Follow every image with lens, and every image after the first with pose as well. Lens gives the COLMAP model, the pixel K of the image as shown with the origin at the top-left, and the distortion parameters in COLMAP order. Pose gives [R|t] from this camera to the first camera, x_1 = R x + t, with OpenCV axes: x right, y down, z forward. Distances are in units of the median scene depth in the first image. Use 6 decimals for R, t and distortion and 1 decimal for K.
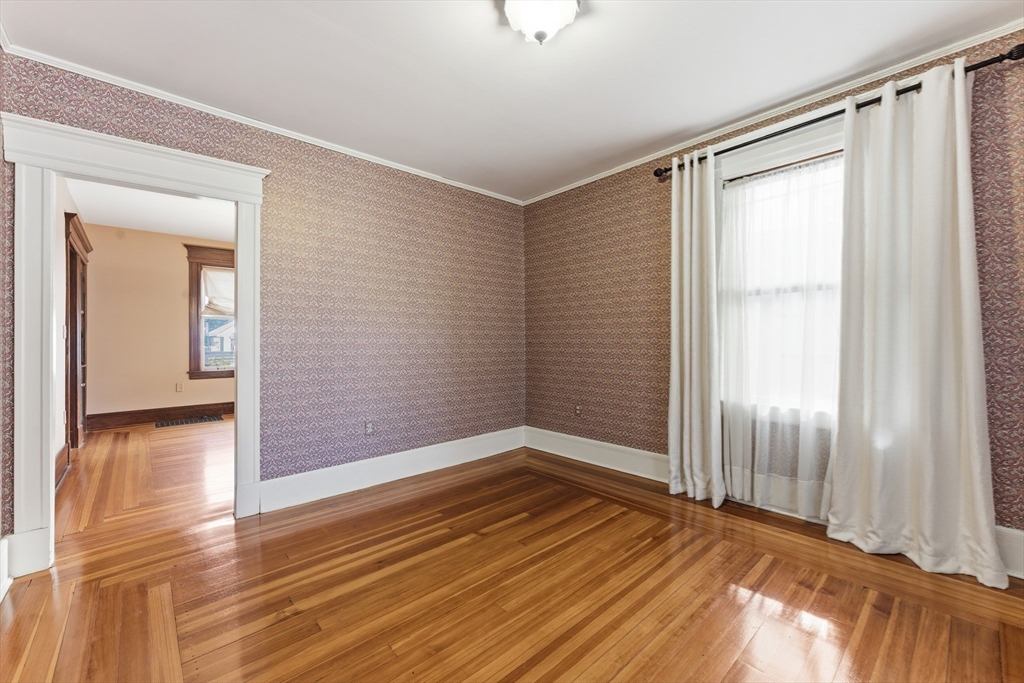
lens RADIAL K [[414.9, 0, 510.2], [0, 414.9, 342.5], [0, 0, 1]] dist [-0.001999, -0.000995]
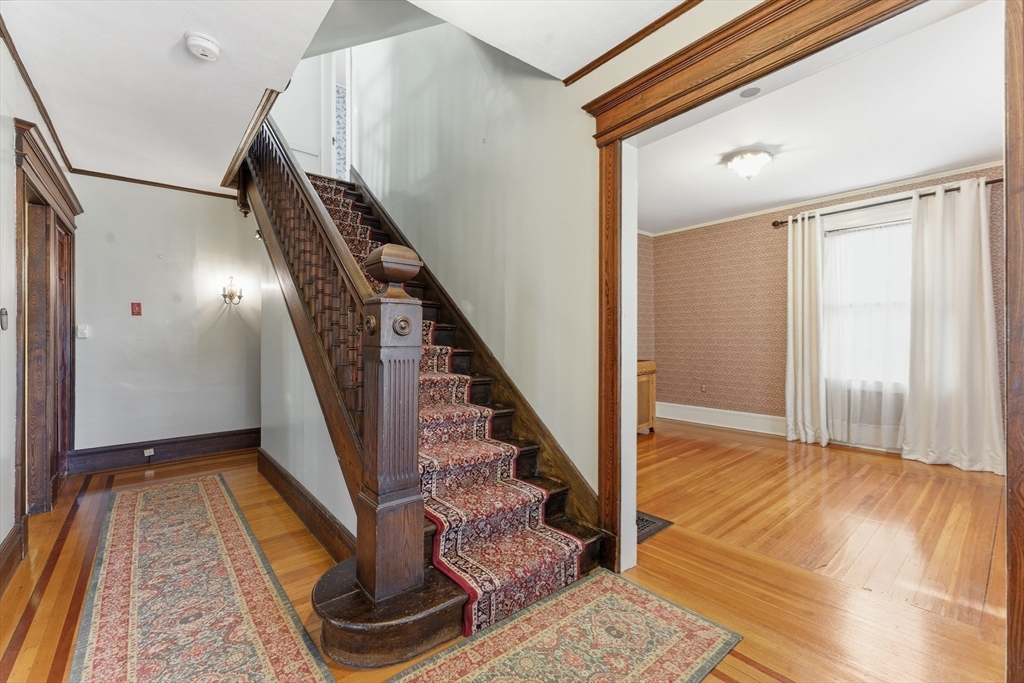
lens RADIAL K [[425.9, 0, 507.8], [0, 425.9, 337.5], [0, 0, 1]] dist [-0.010661, 0.000799]
pose [[0.998961, -0.000563, -0.045561, -0.687394], [0.000372, 0.999991, -0.004213, 0.001434], [0.045563, 0.004191, 0.998953, -0.710038]]
